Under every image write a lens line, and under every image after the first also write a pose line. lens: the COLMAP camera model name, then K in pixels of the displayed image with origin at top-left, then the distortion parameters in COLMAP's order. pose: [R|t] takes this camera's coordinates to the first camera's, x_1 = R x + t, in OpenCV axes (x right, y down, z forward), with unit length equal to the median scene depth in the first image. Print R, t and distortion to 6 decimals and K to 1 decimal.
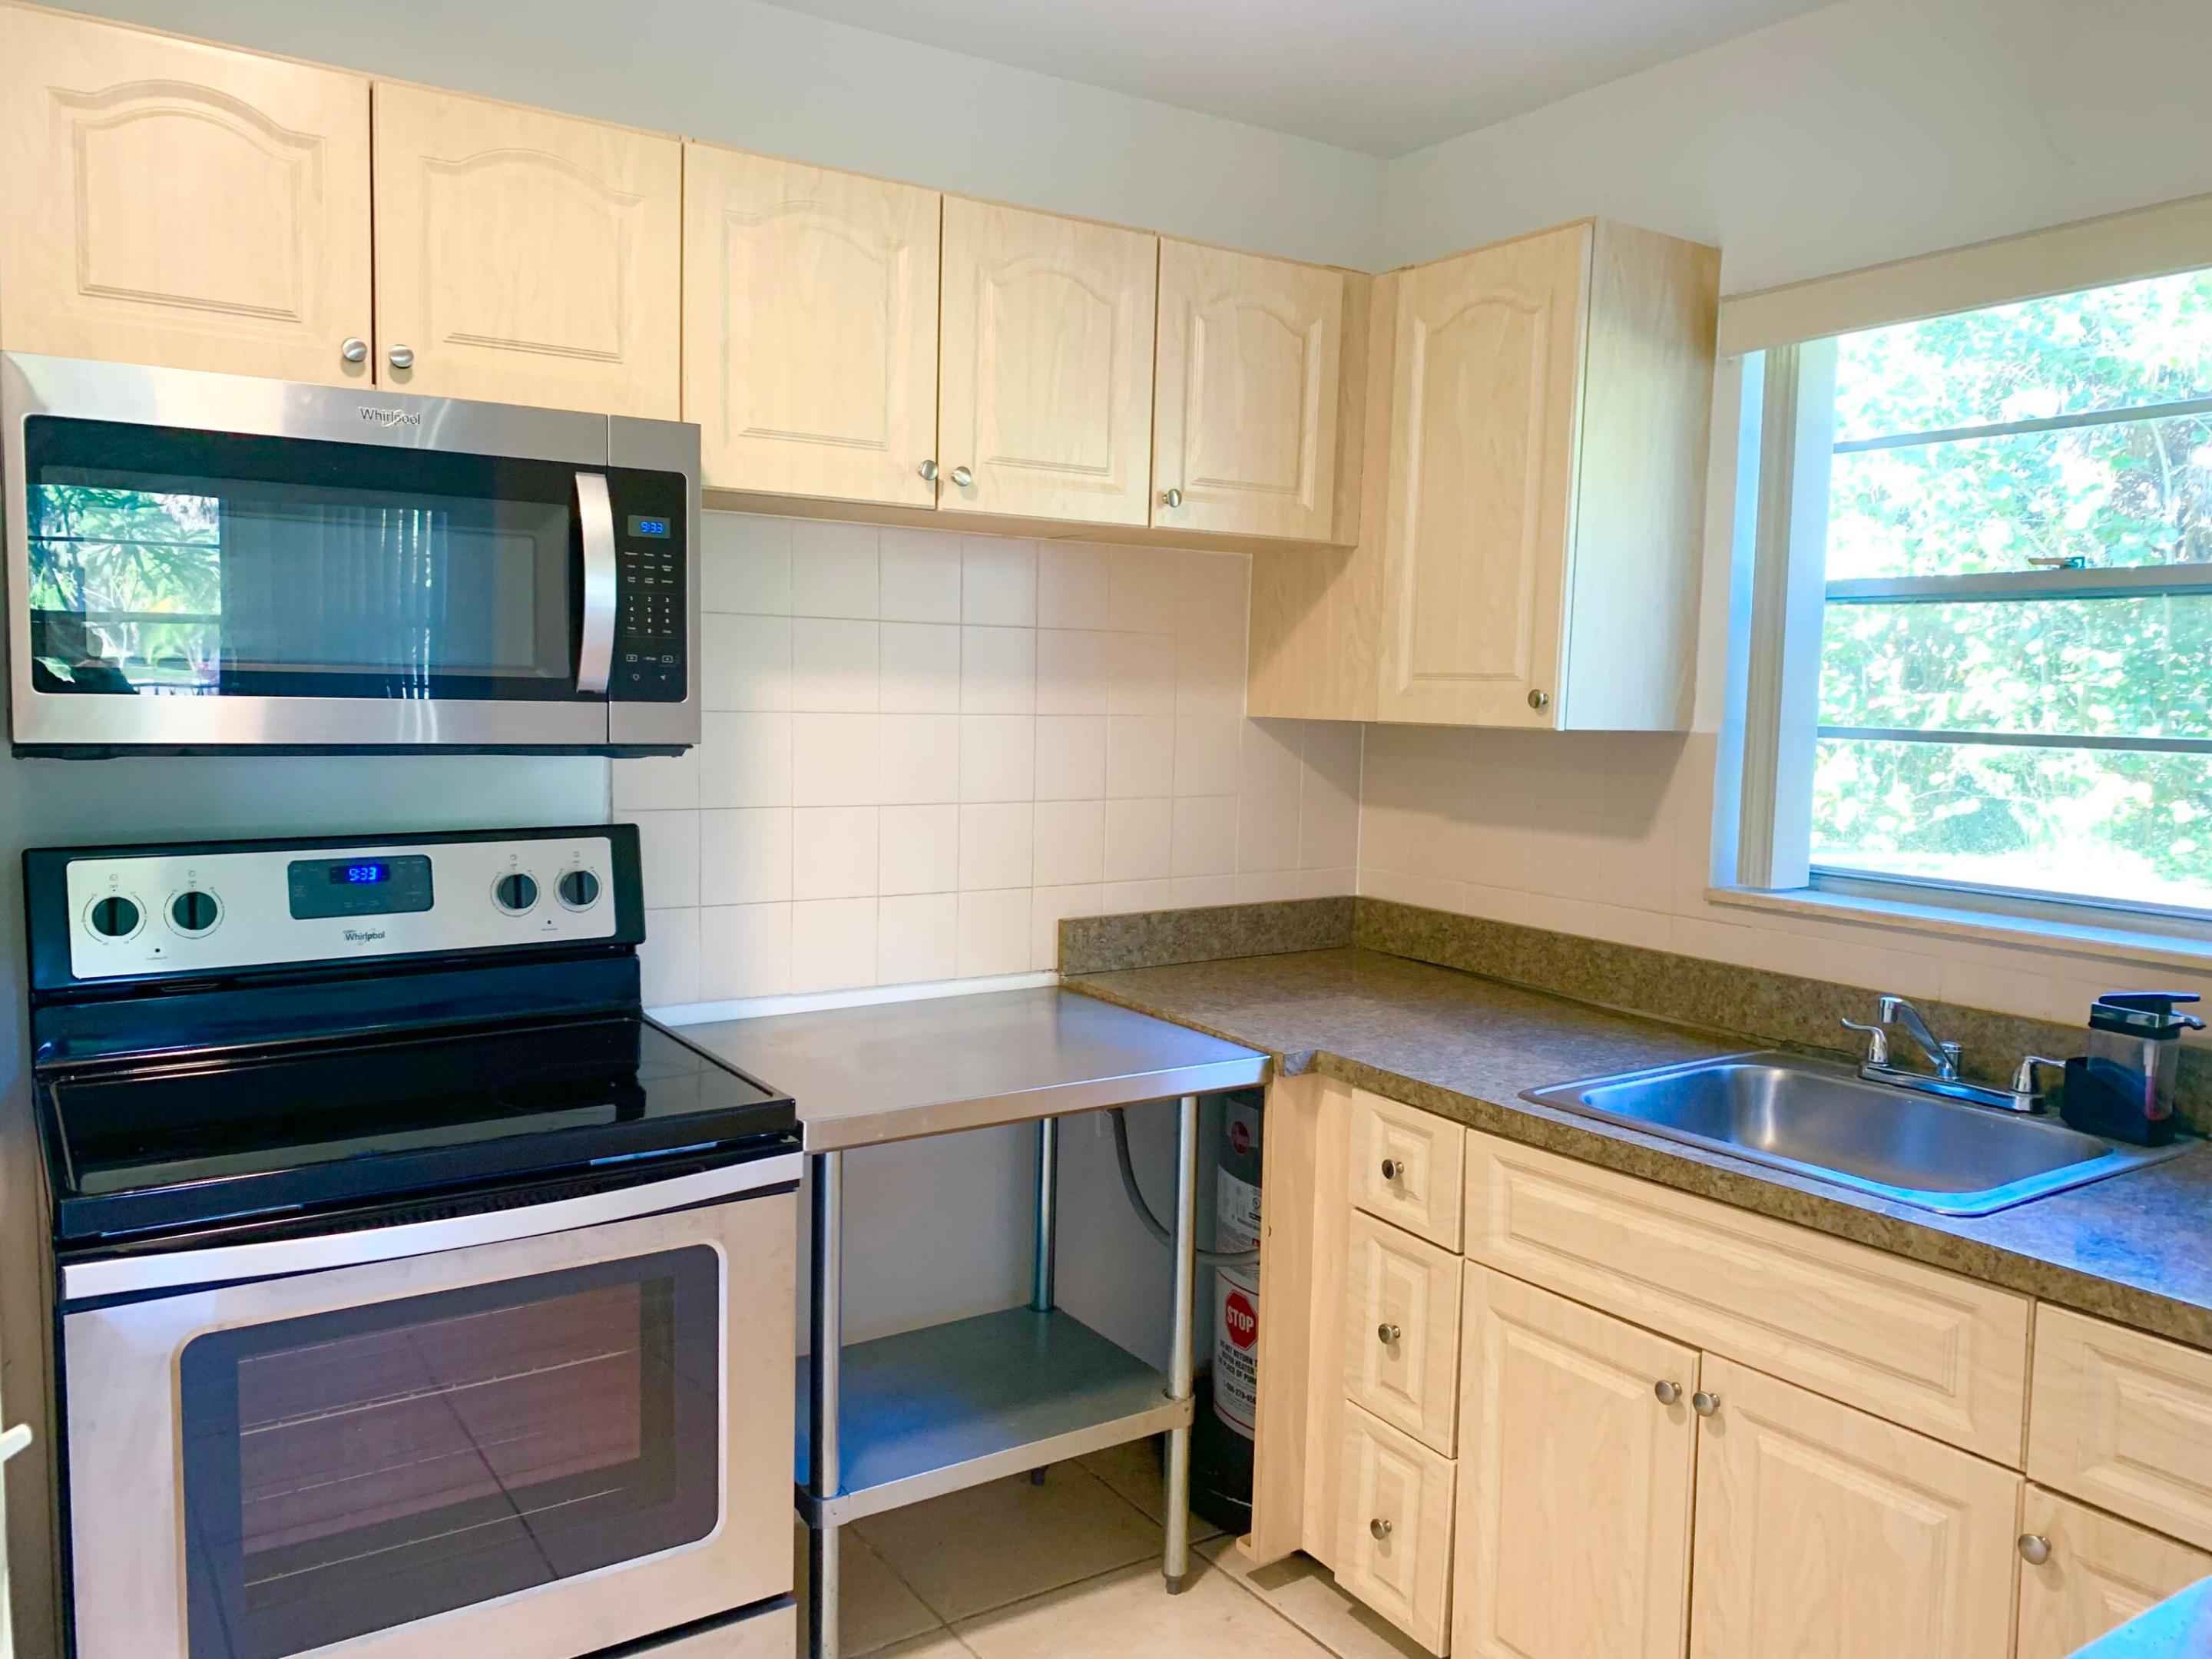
lens RADIAL K [[1726.2, 0, 1093.6], [0, 1726.2, 831.3], [0, 0, 1]] dist [0.068412, -0.057586]
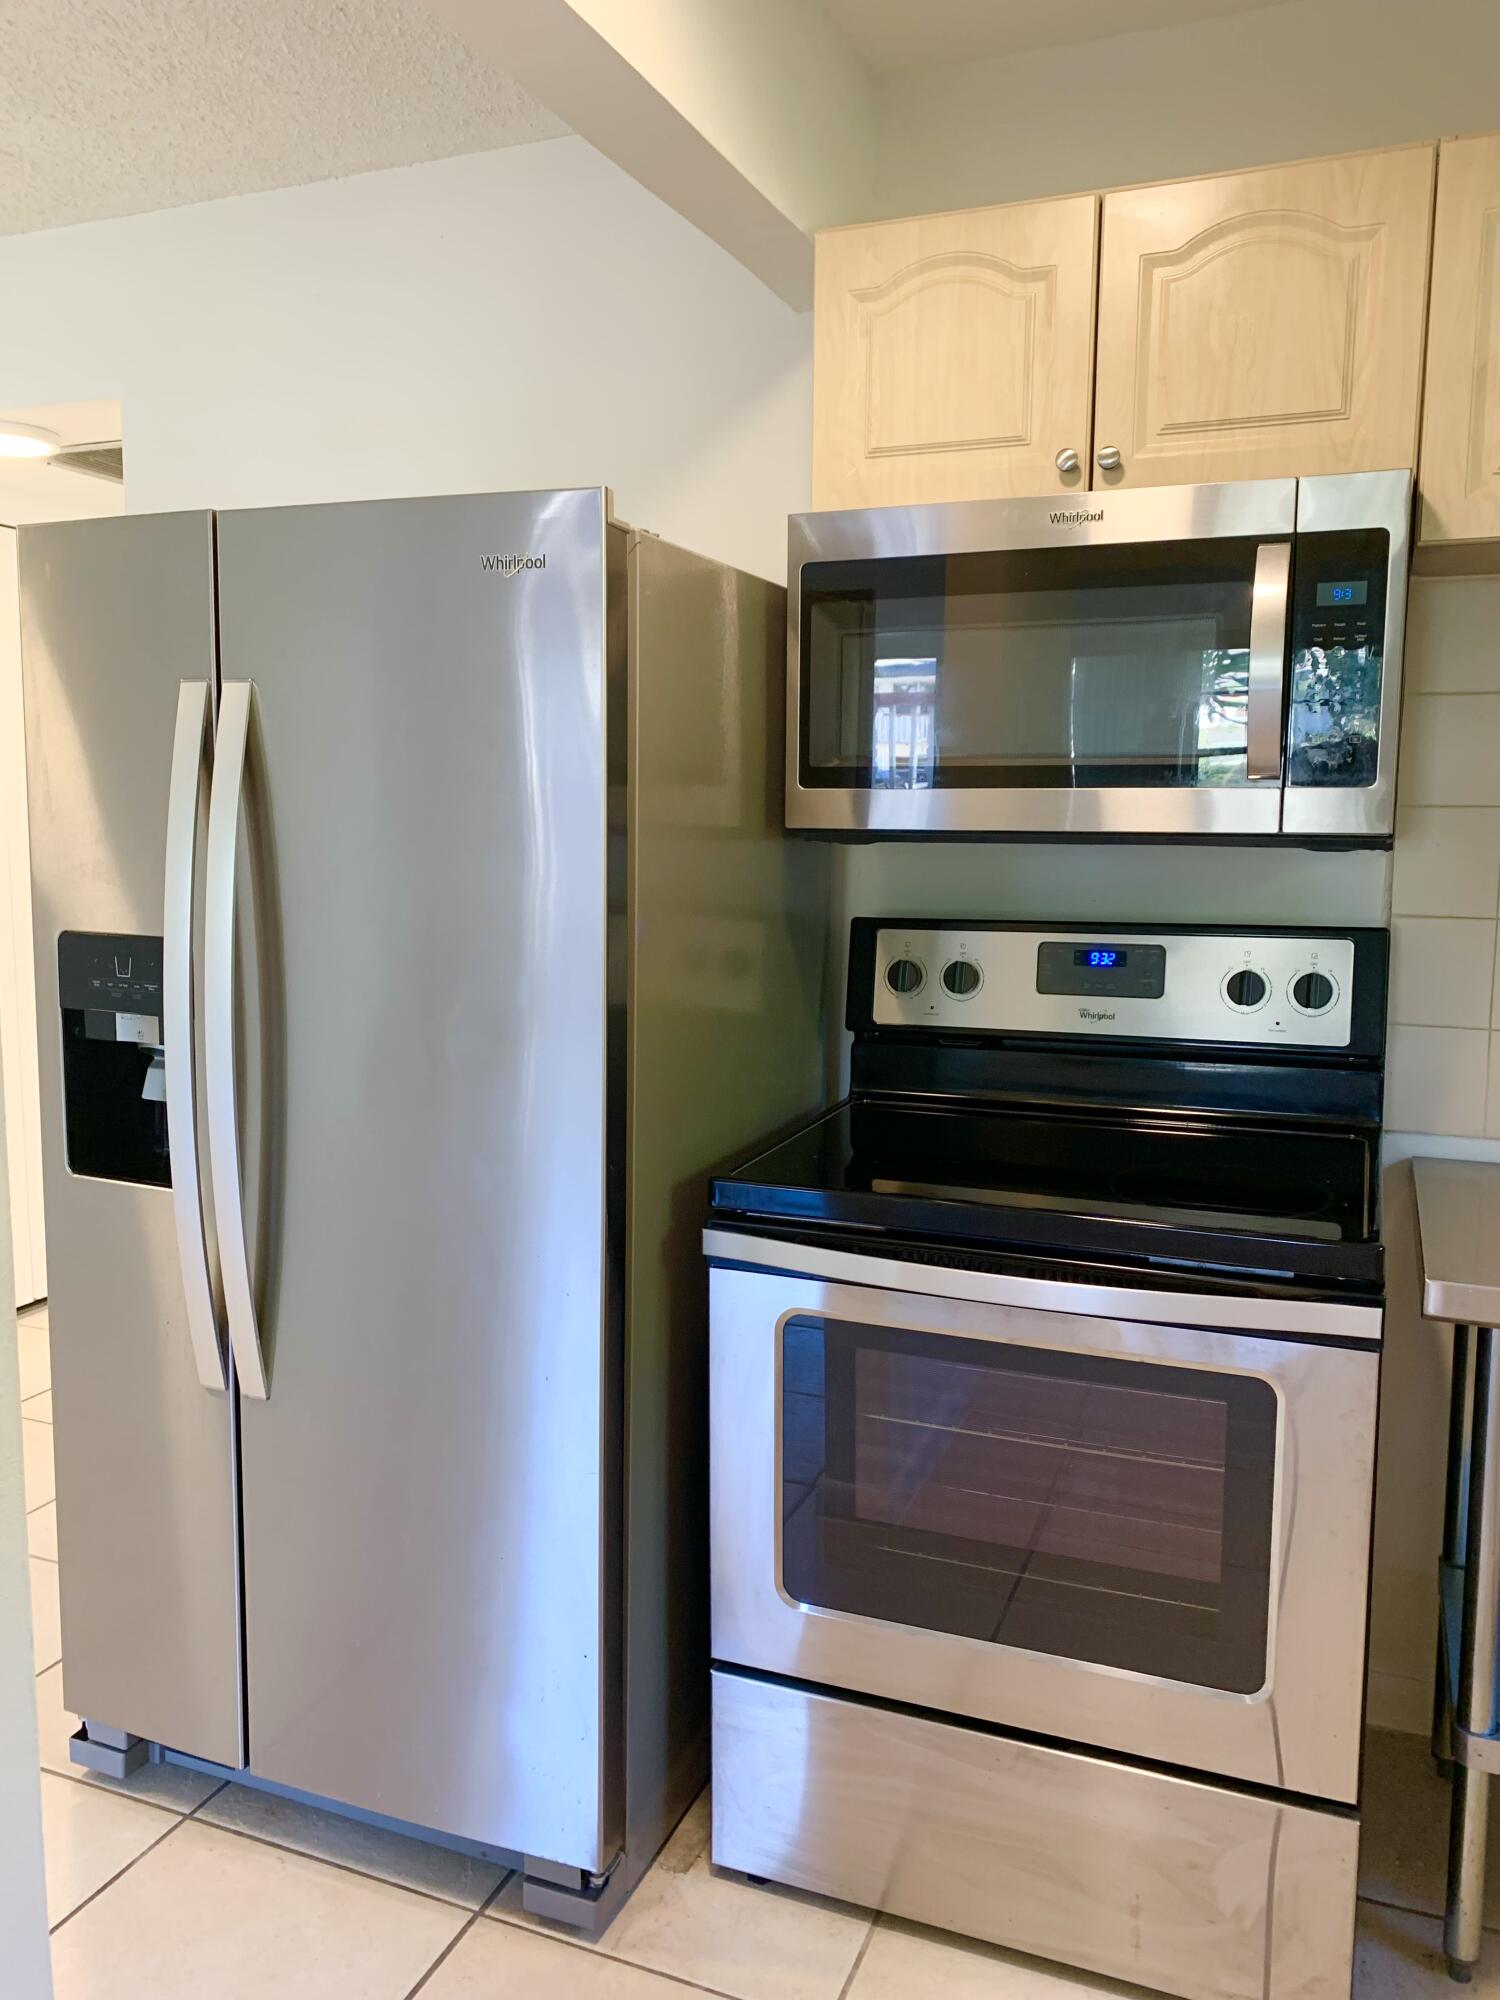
lens RADIAL K [[1547.0, 0, 733.2], [0, 1547.0, 993.7], [0, 0, 1]] dist [0.019095, 0.005075]
pose [[0.565431, 0.081864, -0.820723, 0.218213], [-0.068313, 0.996292, 0.052312, 0.010858], [0.821961, 0.026487, 0.568927, 0.248067]]
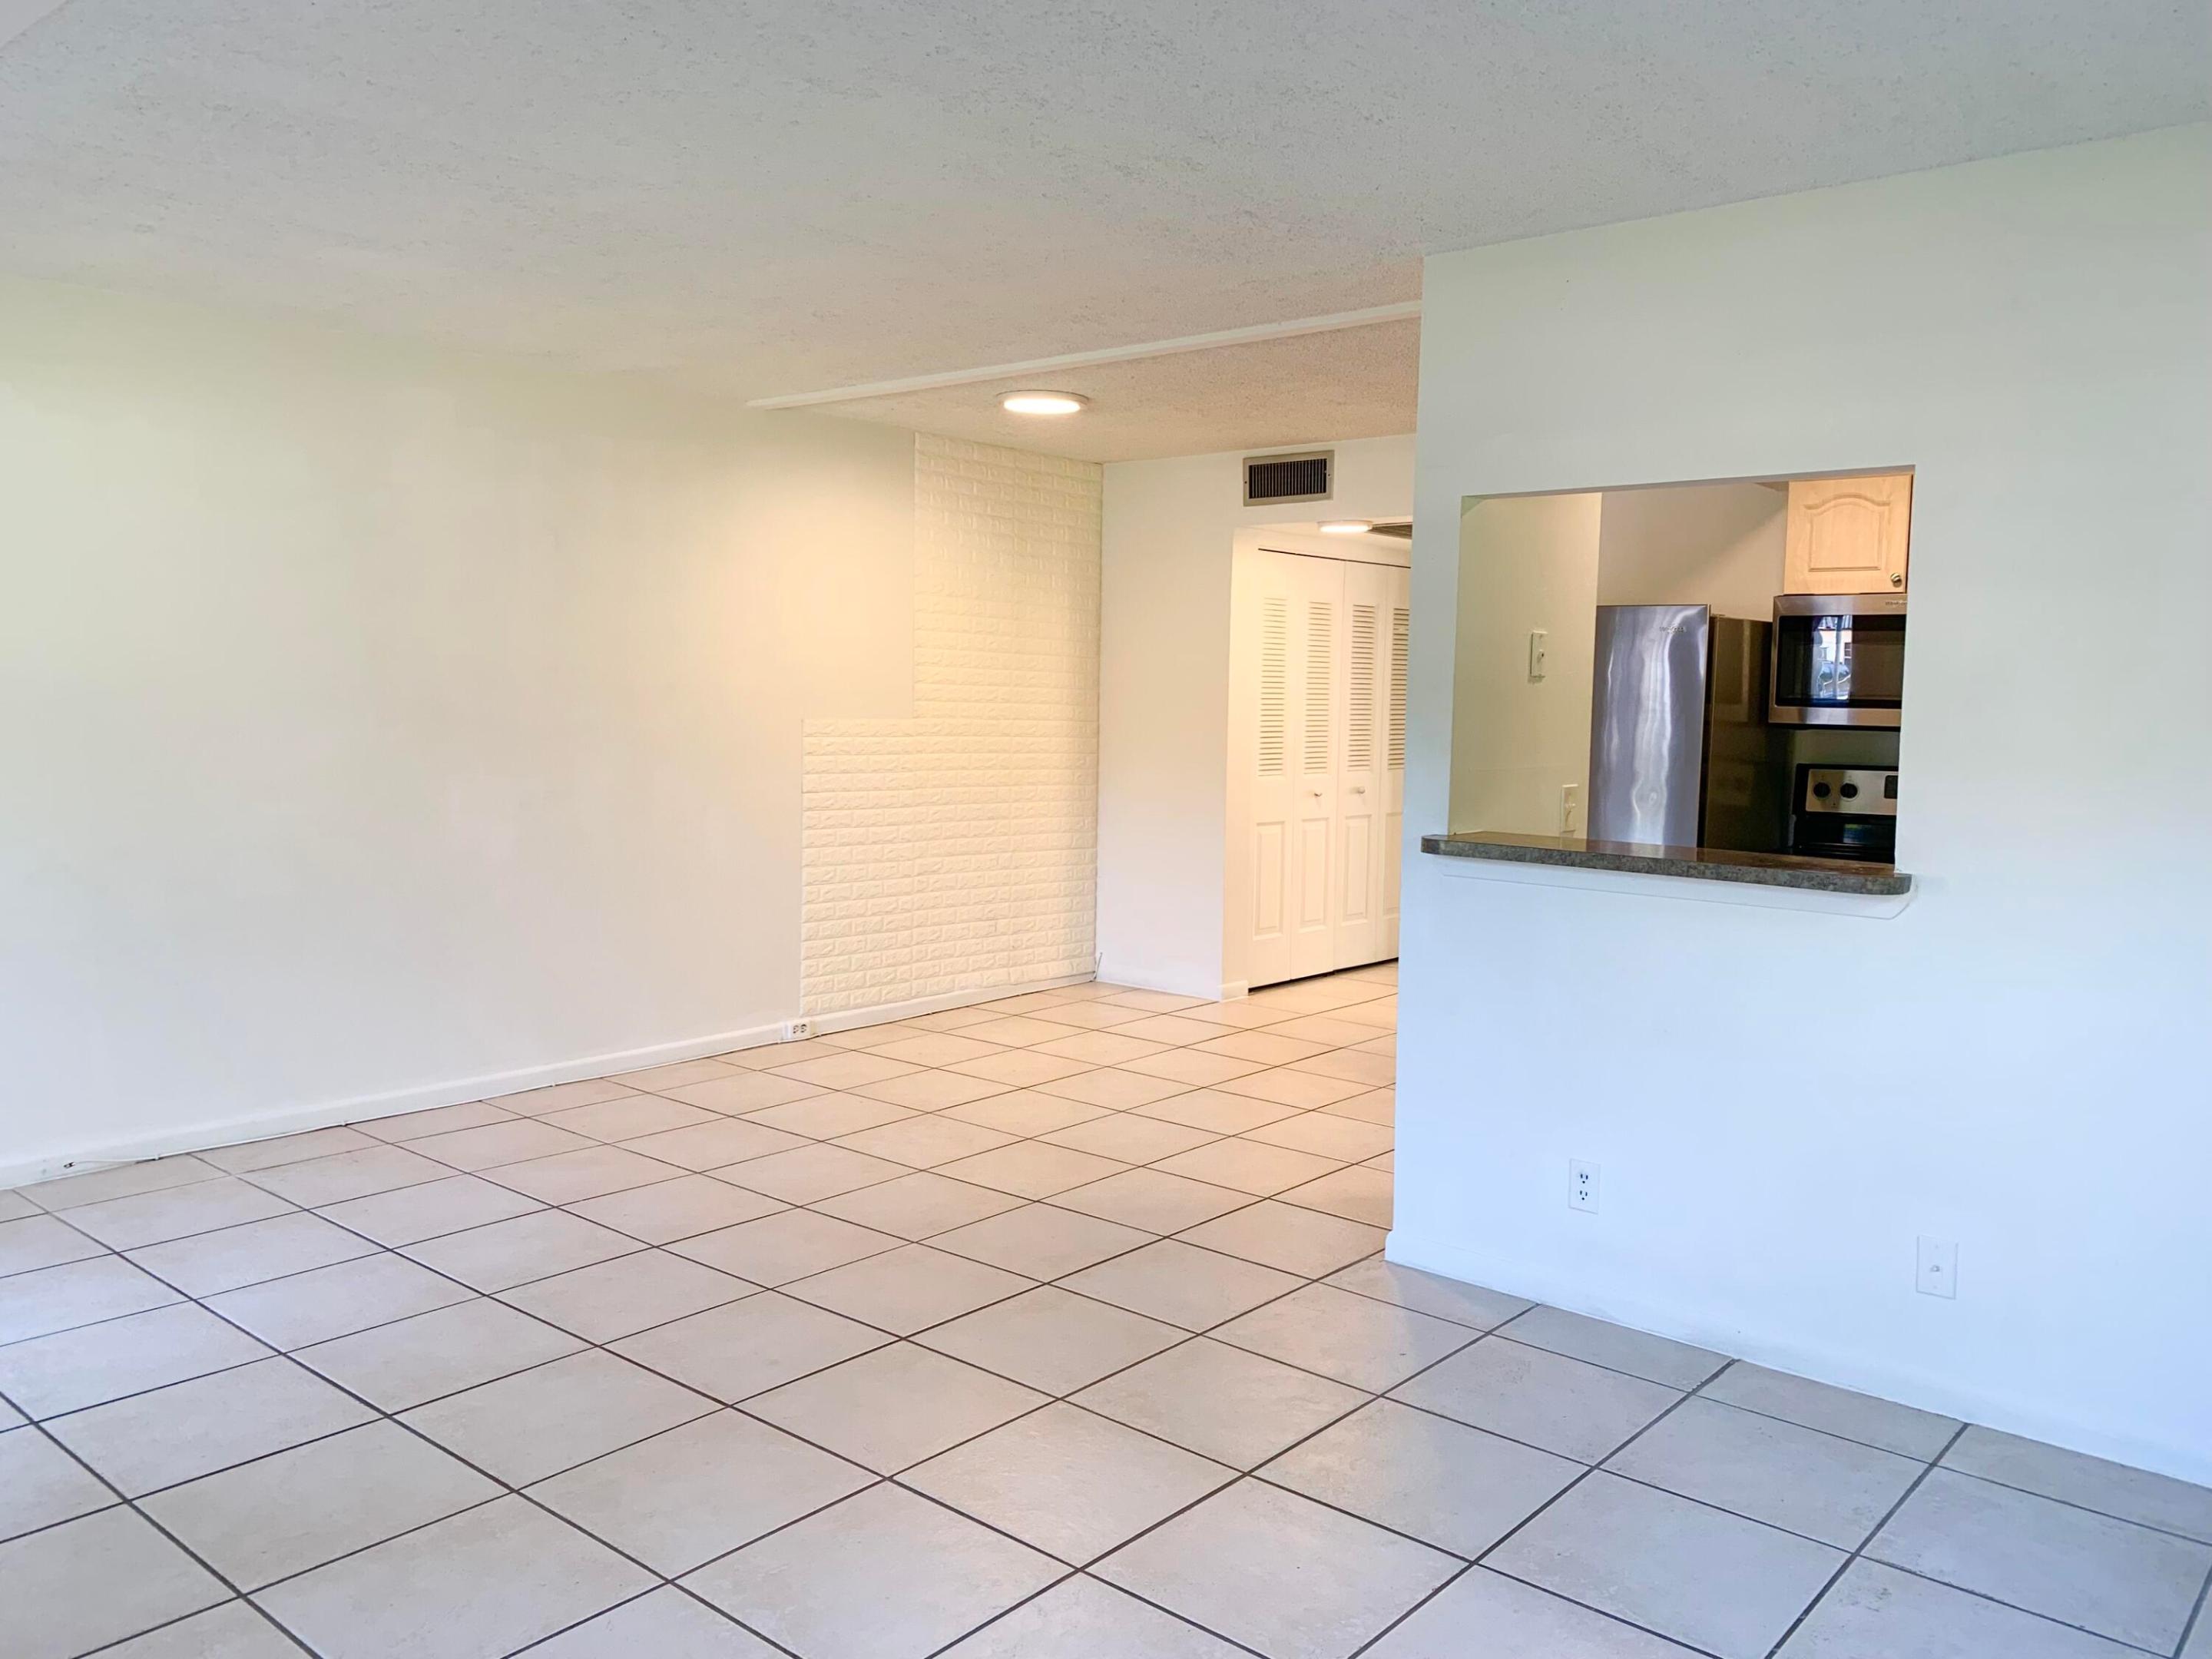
lens RADIAL K [[1686.3, 0, 1100.3], [0, 1686.3, 823.2], [0, 0, 1]] dist [0.049284, -0.054804]
pose [[0.273081, 0.061609, -0.960016, 1.425258], [-0.093741, 0.994902, 0.037183, 0.091538], [0.957413, 0.079839, 0.277464, -0.683628]]
